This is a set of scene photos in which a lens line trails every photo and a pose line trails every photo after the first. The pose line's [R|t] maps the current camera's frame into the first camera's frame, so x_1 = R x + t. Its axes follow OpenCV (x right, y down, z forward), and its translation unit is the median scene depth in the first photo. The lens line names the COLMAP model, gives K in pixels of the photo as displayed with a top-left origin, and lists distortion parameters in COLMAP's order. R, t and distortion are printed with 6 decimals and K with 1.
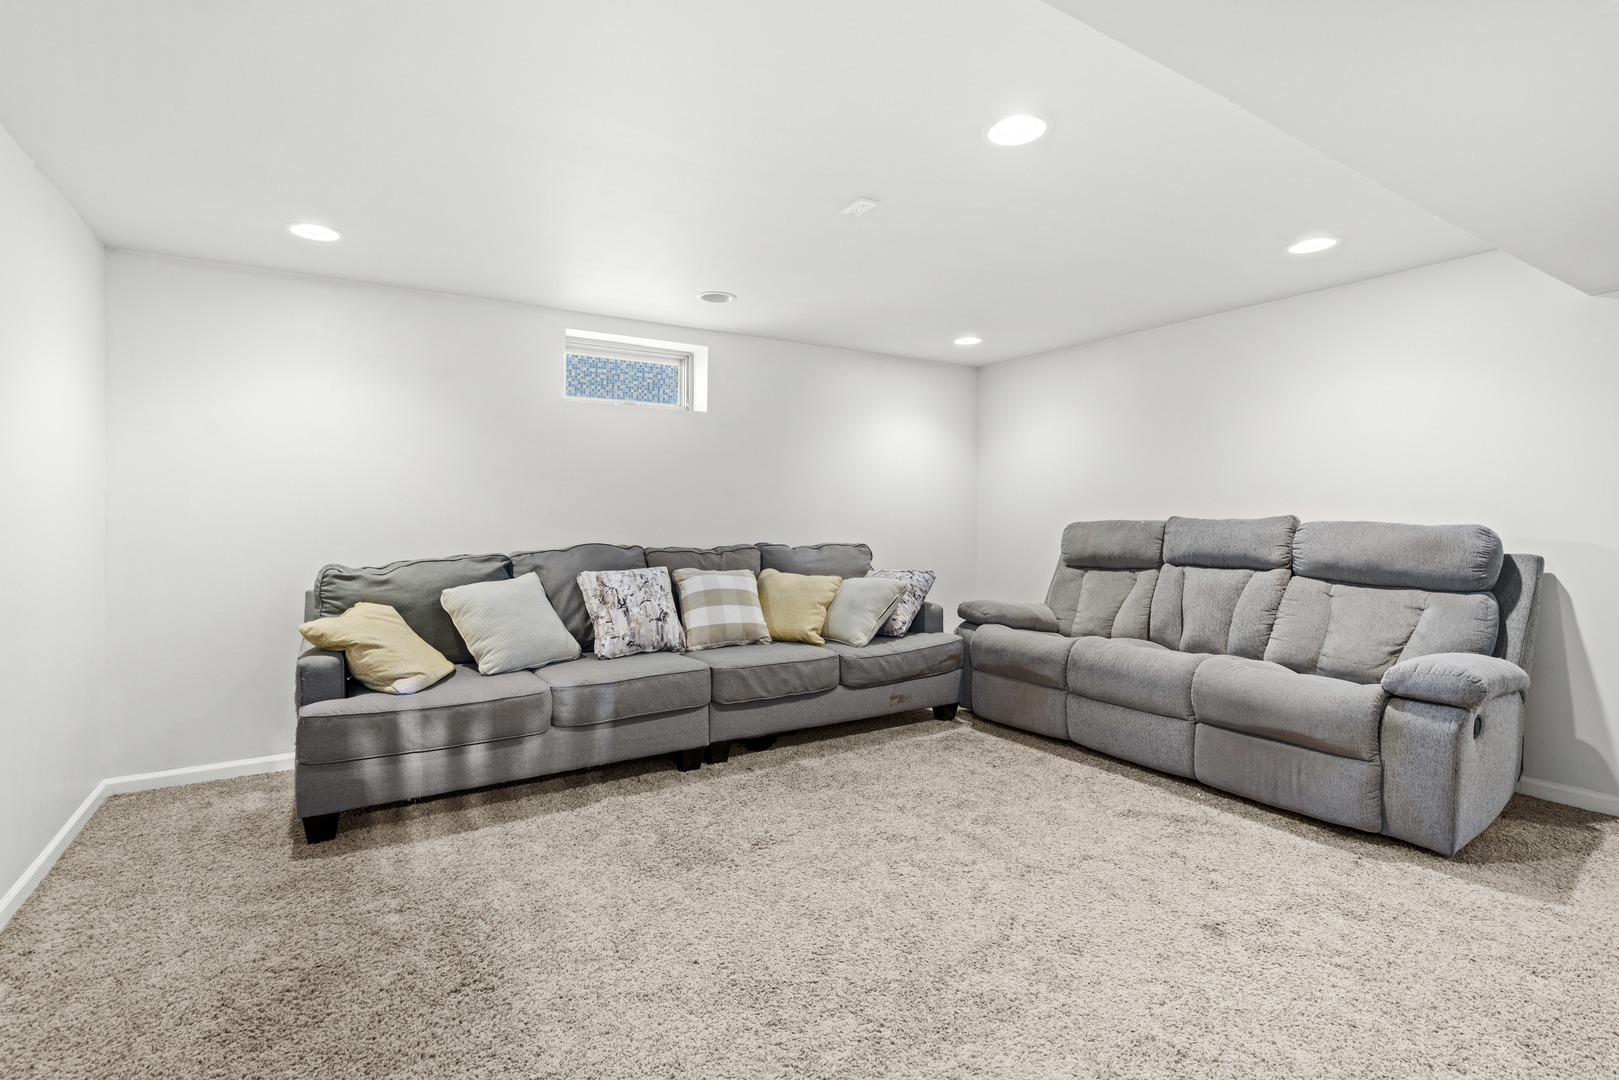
lens RADIAL K [[735.0, 0, 777.6], [0, 735.0, 508.9], [0, 0, 1]] dist [-0.000784, 0.000226]
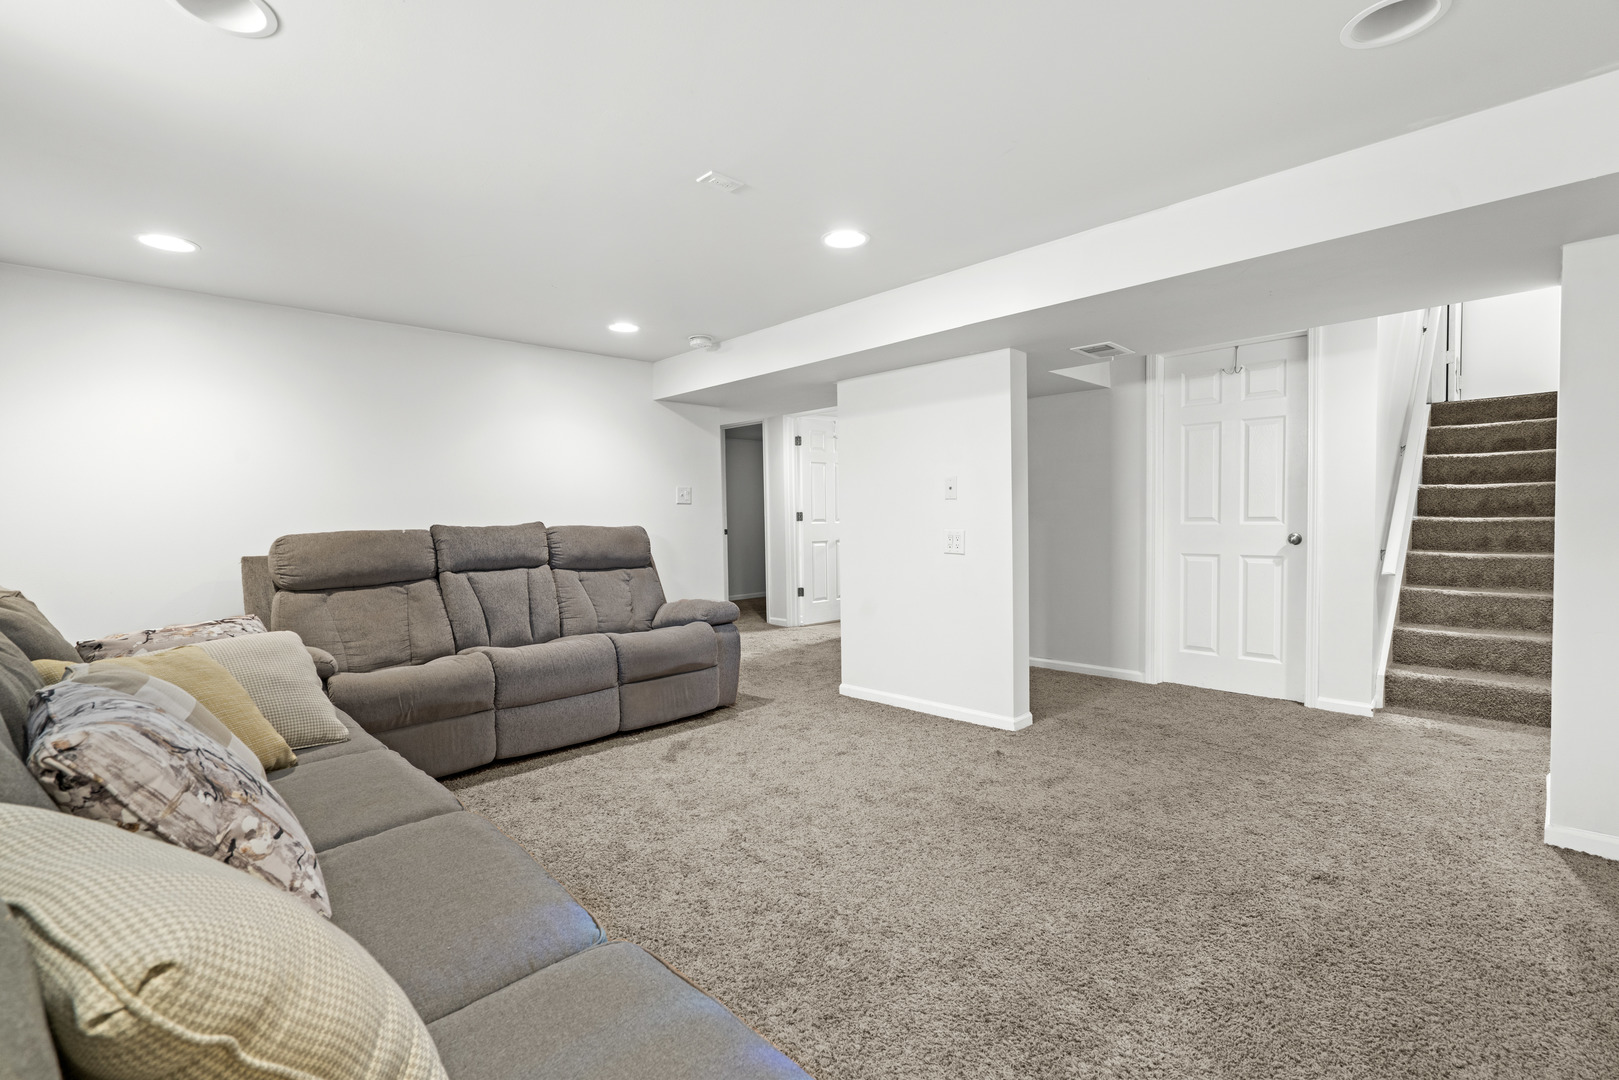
lens RADIAL K [[735.0, 0, 809.2], [0, 735.0, 532.7], [0, 0, 1]] dist [-0.000784, 0.000226]
pose [[-0.227388, -0.018431, 0.973630, -0.725049], [0.005377, 0.999782, 0.020182, 0.004258], [-0.973789, 0.009825, -0.227239, 0.965663]]
